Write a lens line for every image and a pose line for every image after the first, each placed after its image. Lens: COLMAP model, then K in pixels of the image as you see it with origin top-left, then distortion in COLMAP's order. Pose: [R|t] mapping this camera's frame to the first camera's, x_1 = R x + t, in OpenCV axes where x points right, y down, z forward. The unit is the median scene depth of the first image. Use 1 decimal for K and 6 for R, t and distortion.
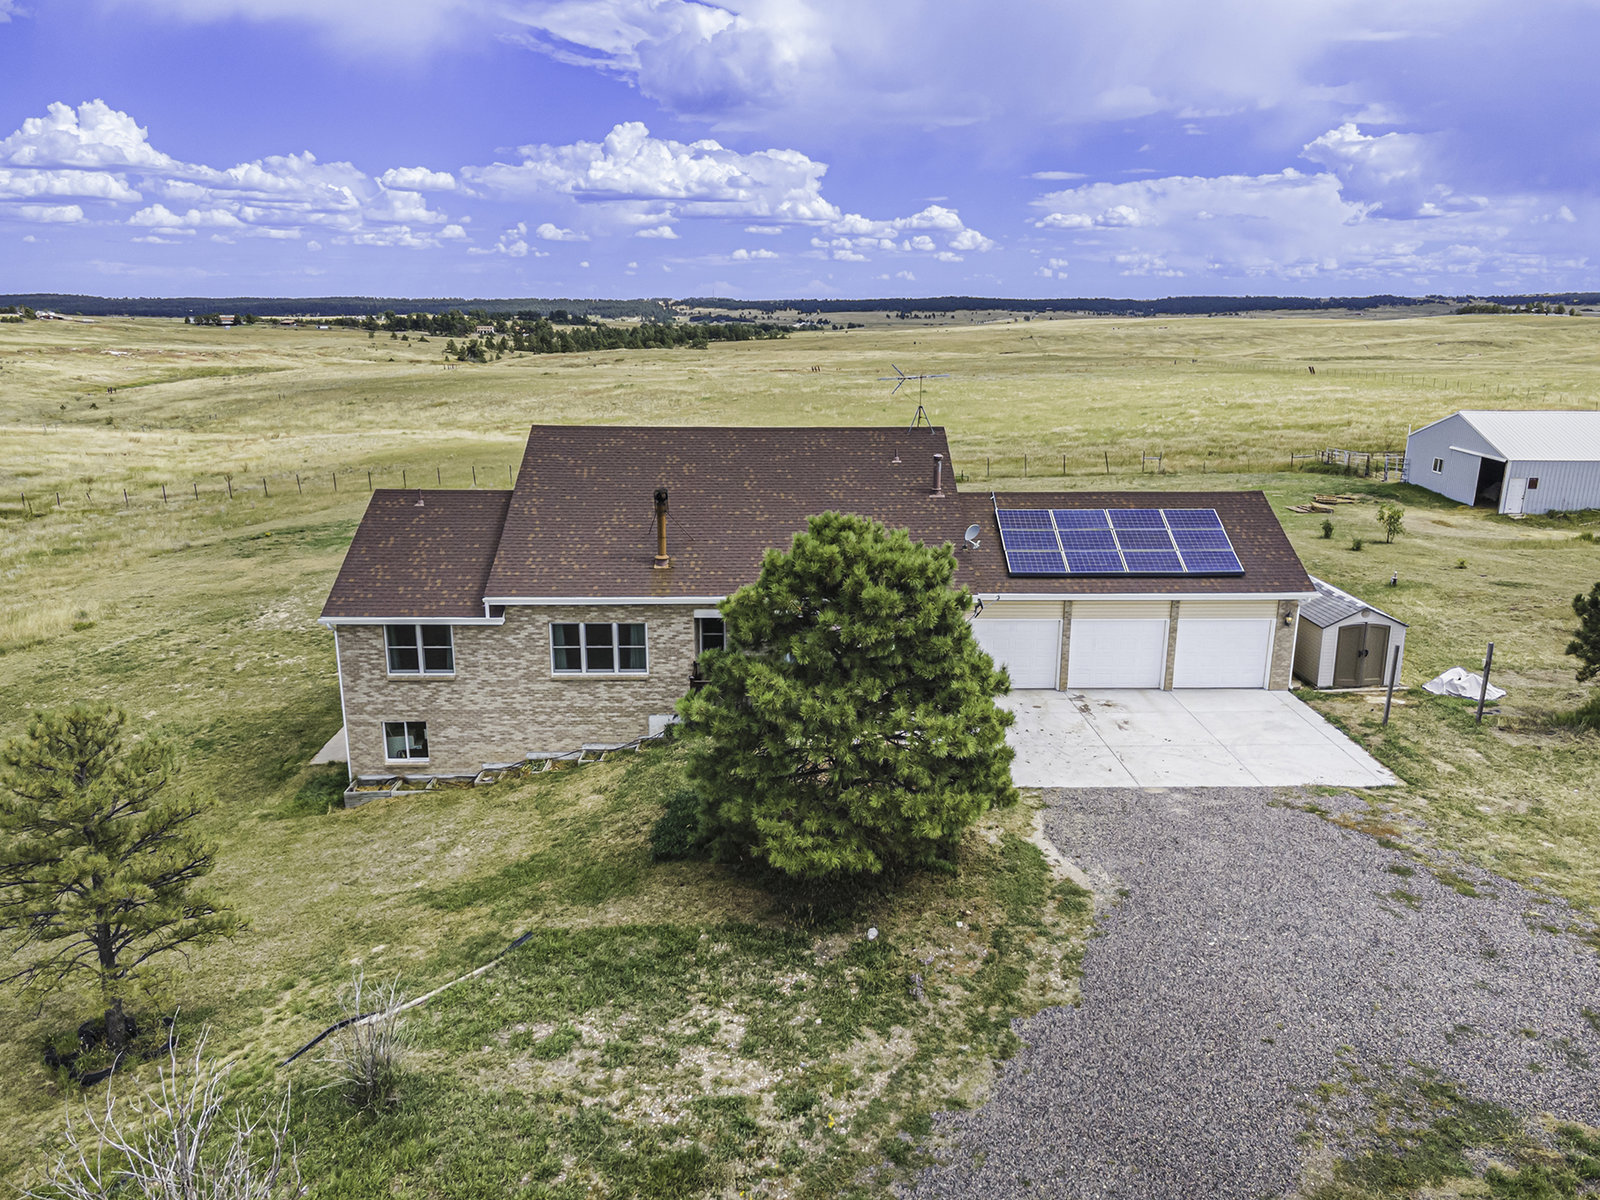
lens RADIAL K [[1174.6, 0, 800.0], [0, 1174.6, 600.0], [0, 0, 1]] dist [0.023846, 0.037881]
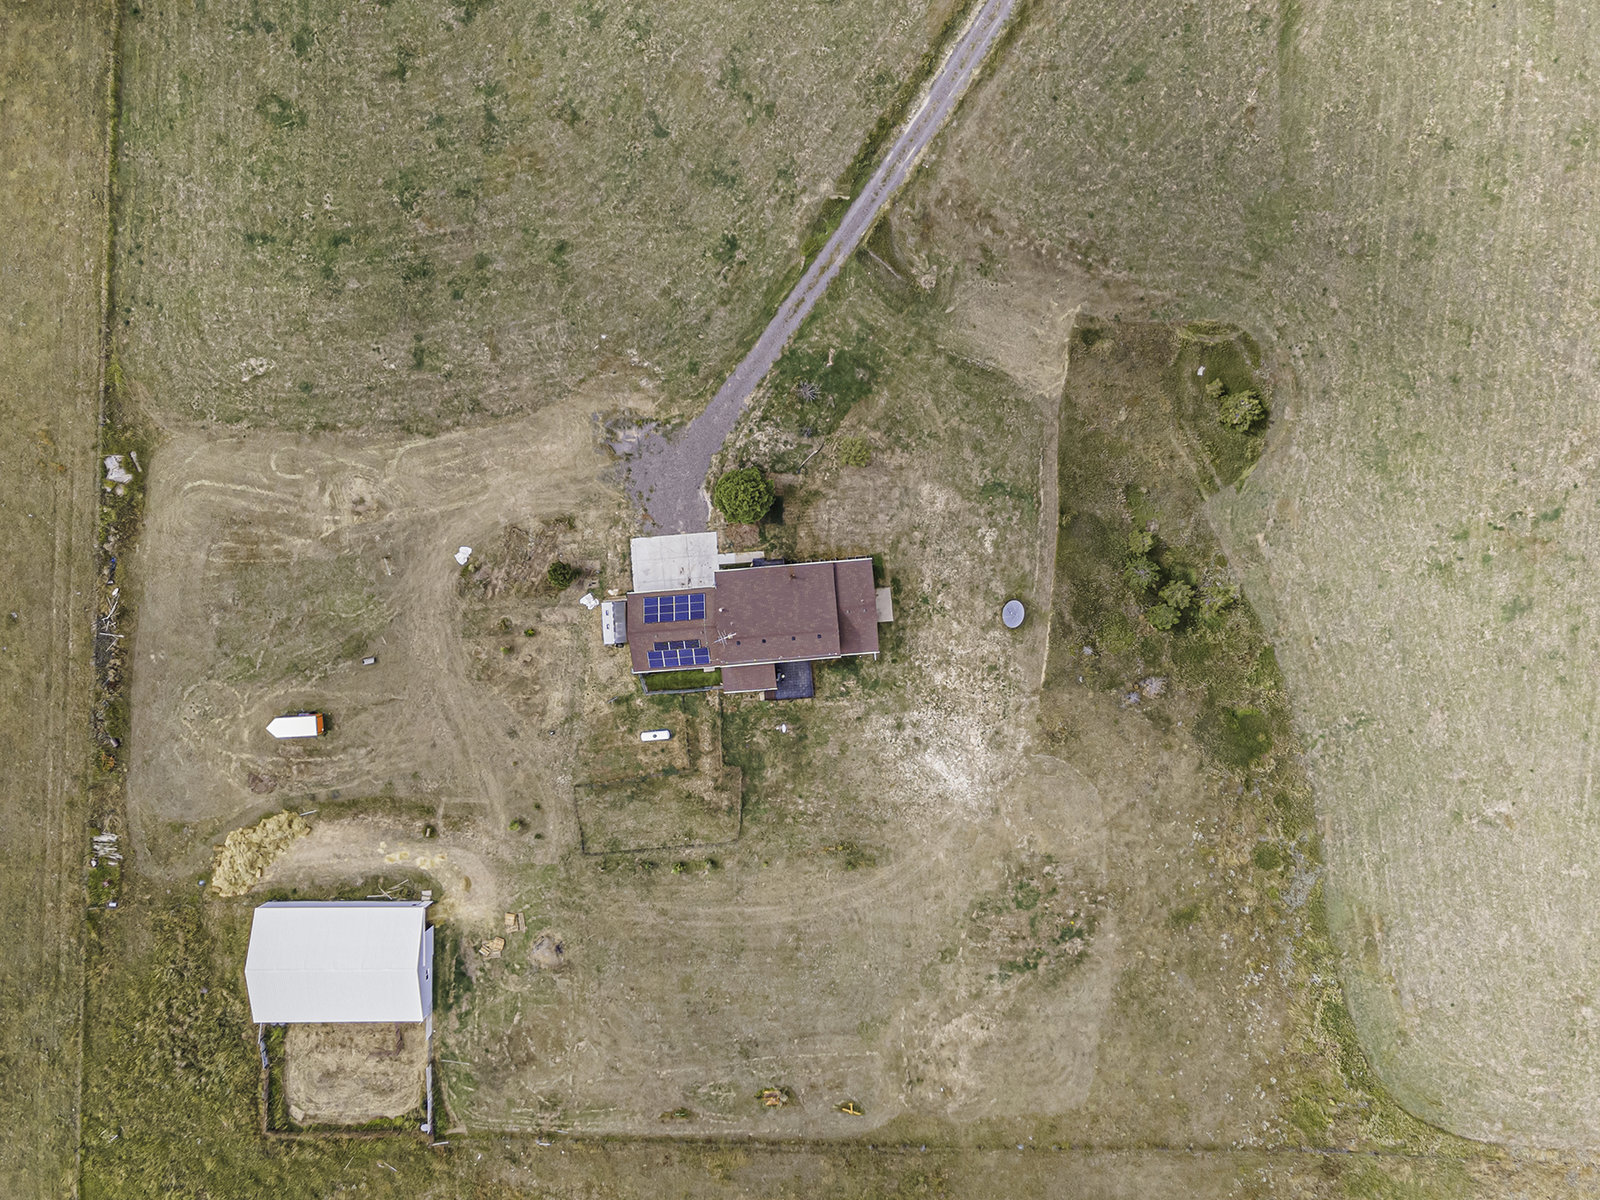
lens RADIAL K [[1174.6, 0, 800.0], [0, 1174.6, 600.0], [0, 0, 1]] dist [0.023846, 0.037881]
pose [[-0.998204, 0.059310, 0.008431, -0.171152], [-0.007508, -0.263491, 0.964633, -3.912997], [0.059434, 0.962837, 0.263463, 0.024910]]
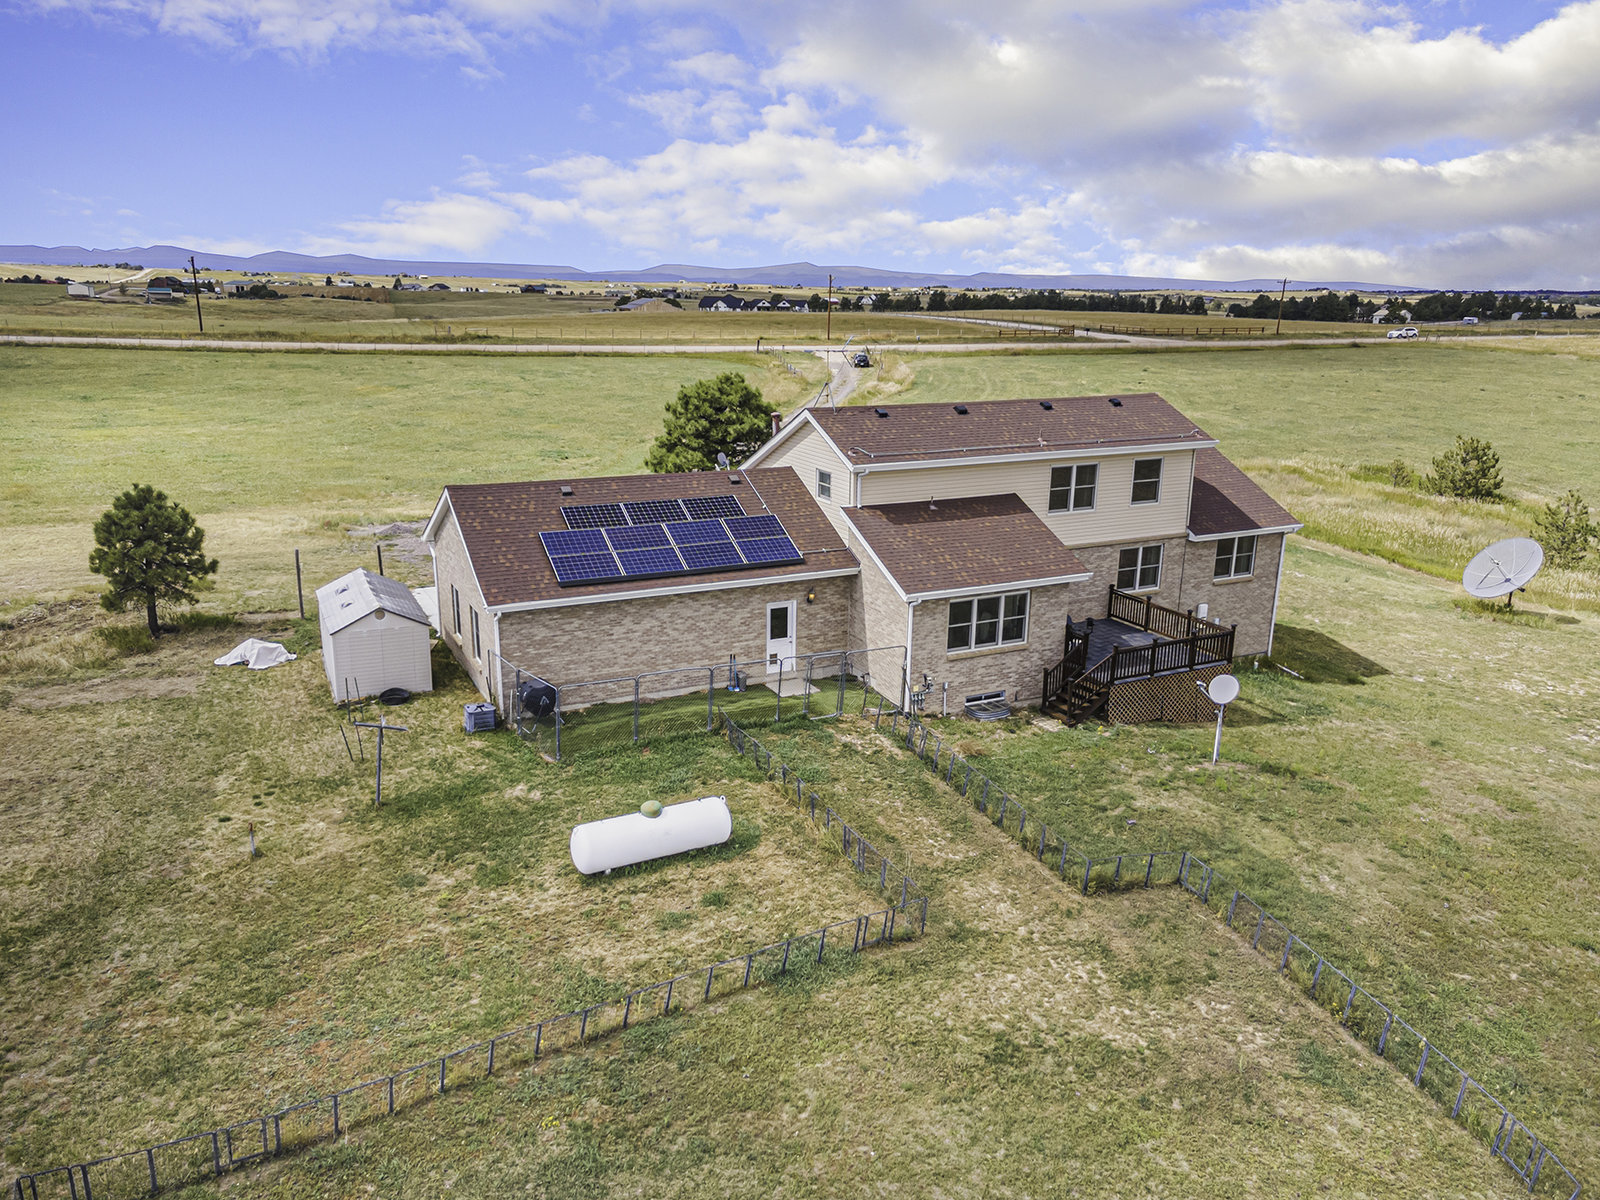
lens RADIAL K [[1174.6, 0, 800.0], [0, 1174.6, 600.0], [0, 0, 1]] dist [0.023846, 0.037881]
pose [[-0.903328, 0.095392, -0.418208, 0.602458], [-0.124007, 0.875253, 0.467498, -0.511857], [0.410634, 0.474165, -0.778811, 2.066611]]
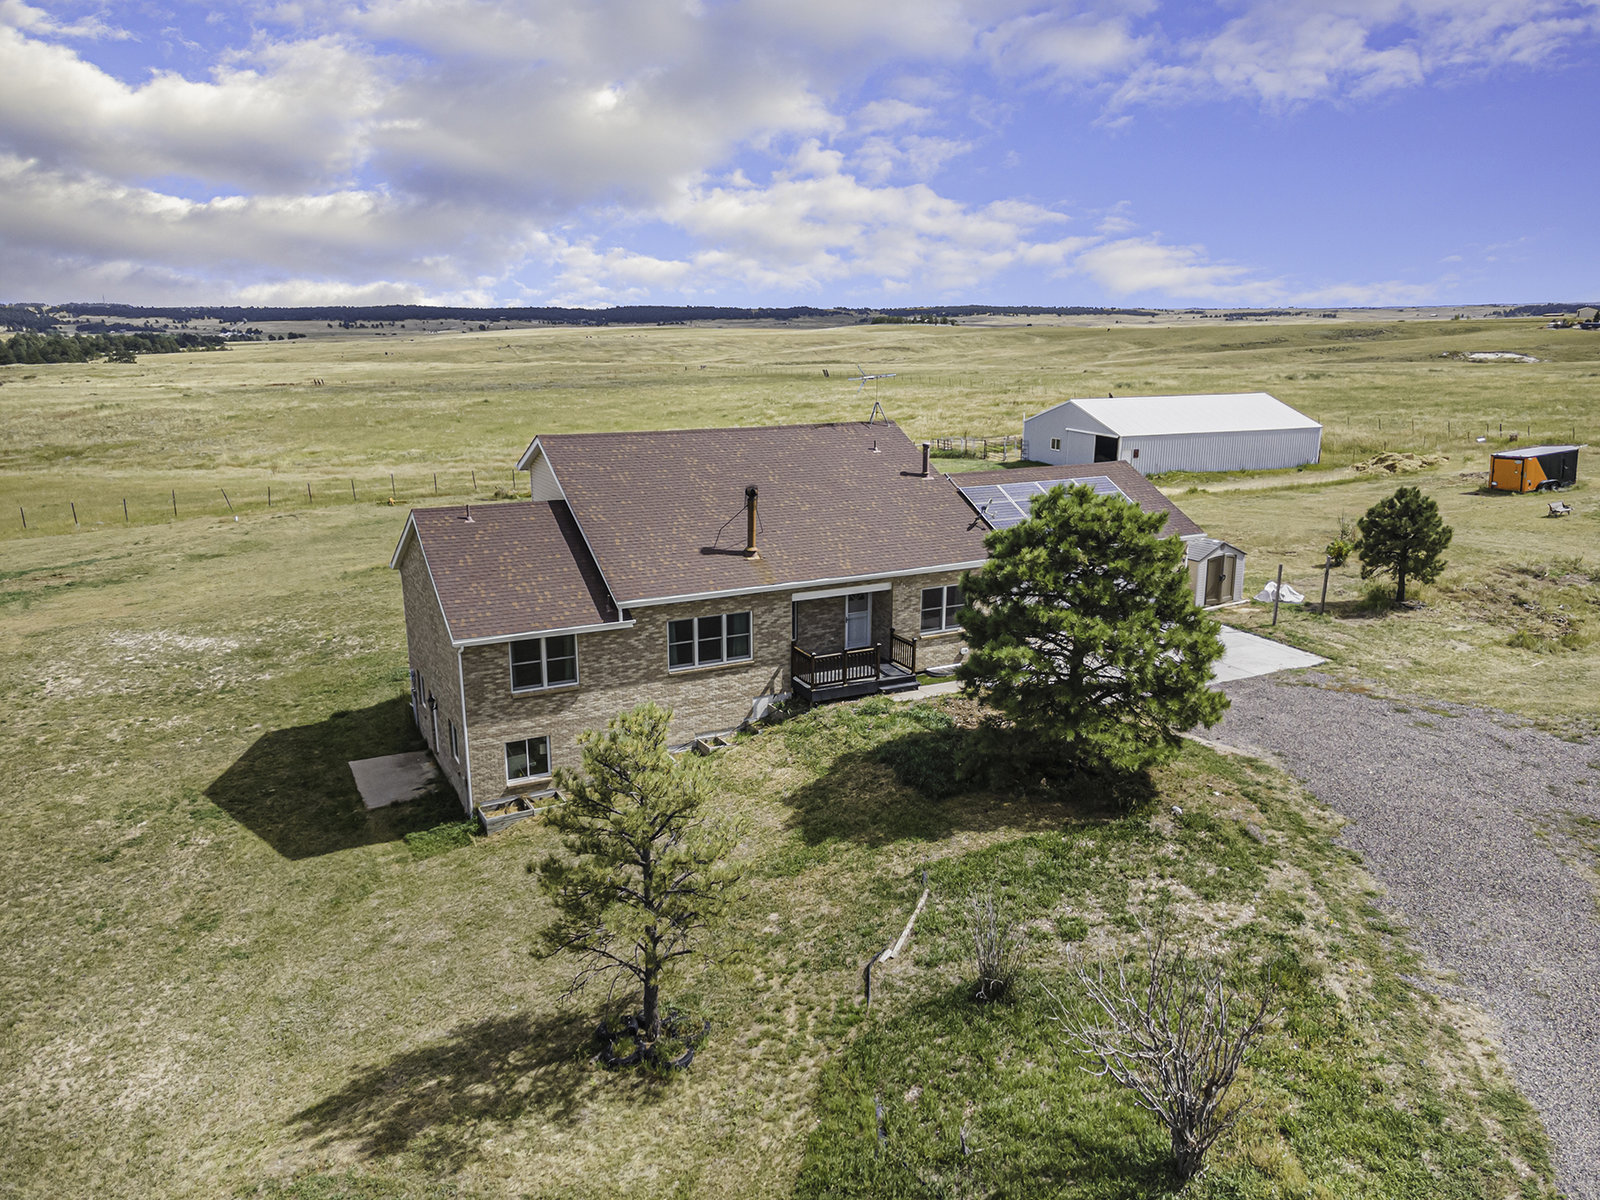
lens RADIAL K [[1174.6, 0, 800.0], [0, 1174.6, 600.0], [0, 0, 1]] dist [0.023846, 0.037881]
pose [[0.901276, -0.106044, 0.420067, -0.534657], [0.109145, 0.993885, 0.016725, -0.003560], [-0.419272, 0.030774, 0.907339, 0.011464]]
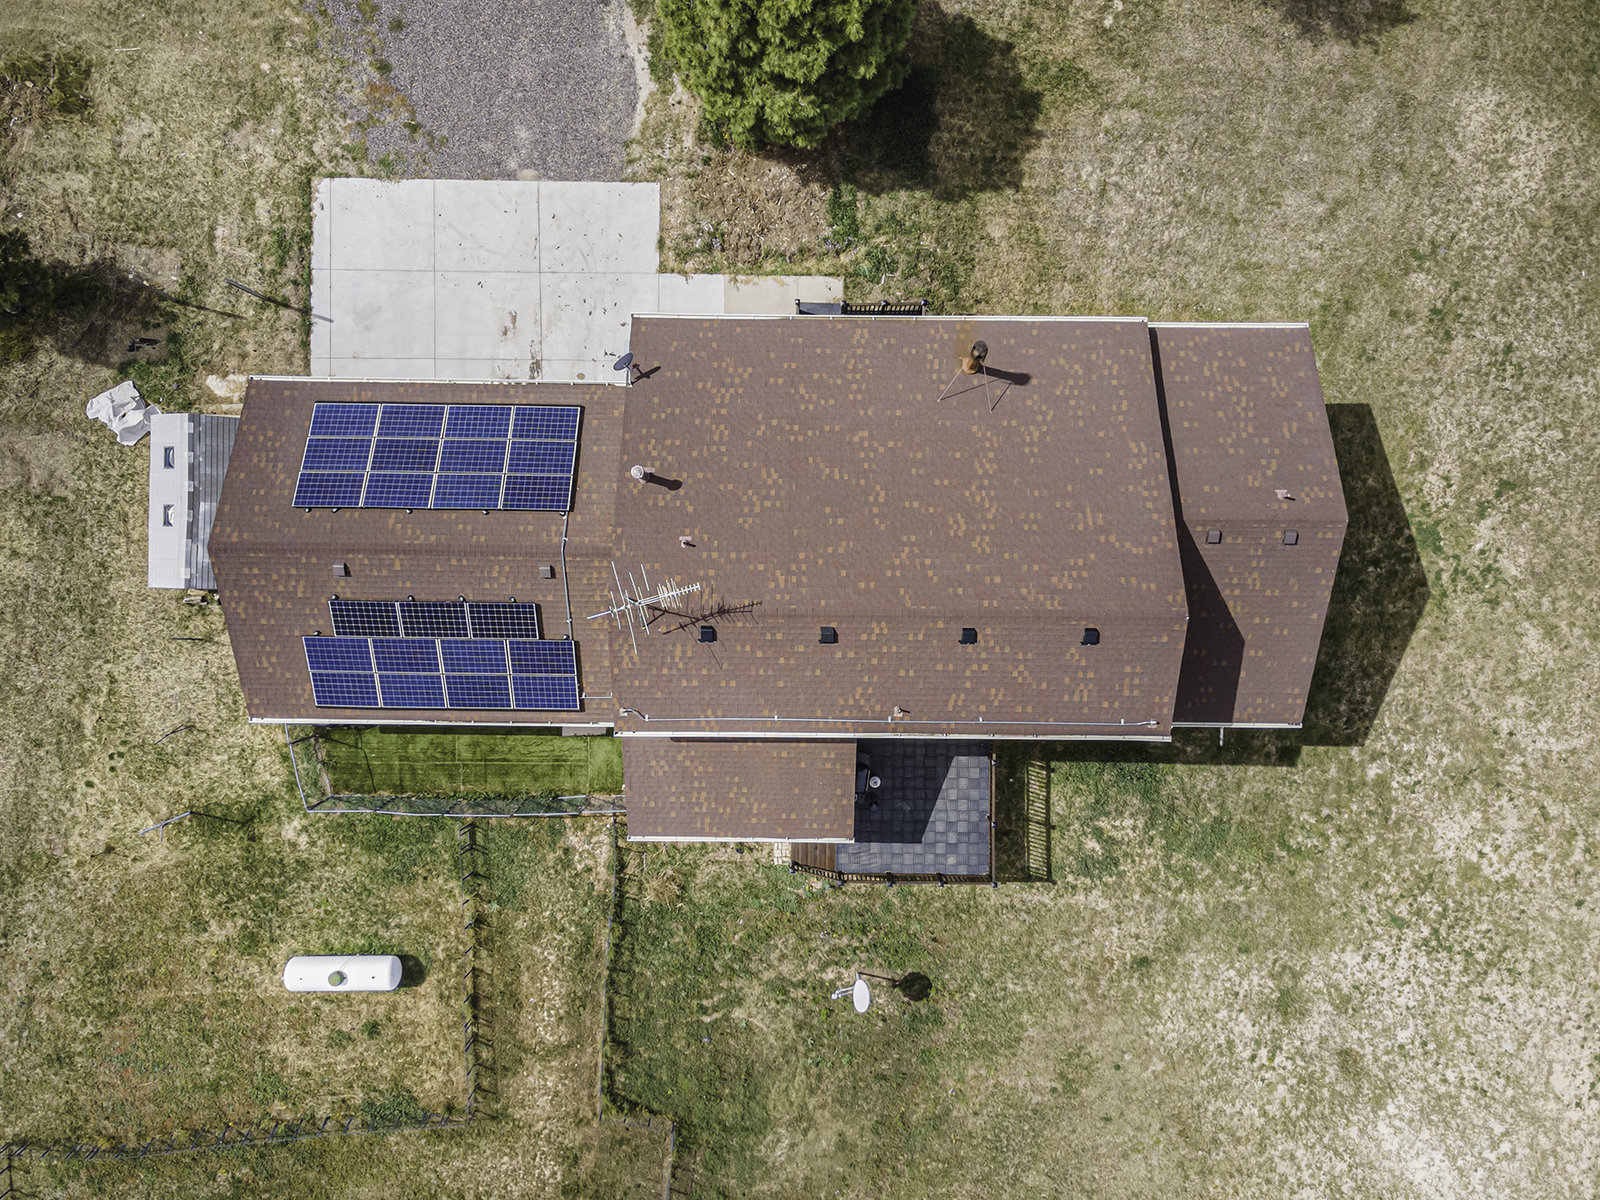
lens RADIAL K [[1174.6, 0, 800.0], [0, 1174.6, 600.0], [0, 0, 1]] dist [0.023846, 0.037881]
pose [[-0.999511, -0.031017, -0.003994, 0.013102], [0.004278, -0.262134, 0.965022, -0.961688], [-0.030979, 0.964533, 0.262138, 0.942488]]
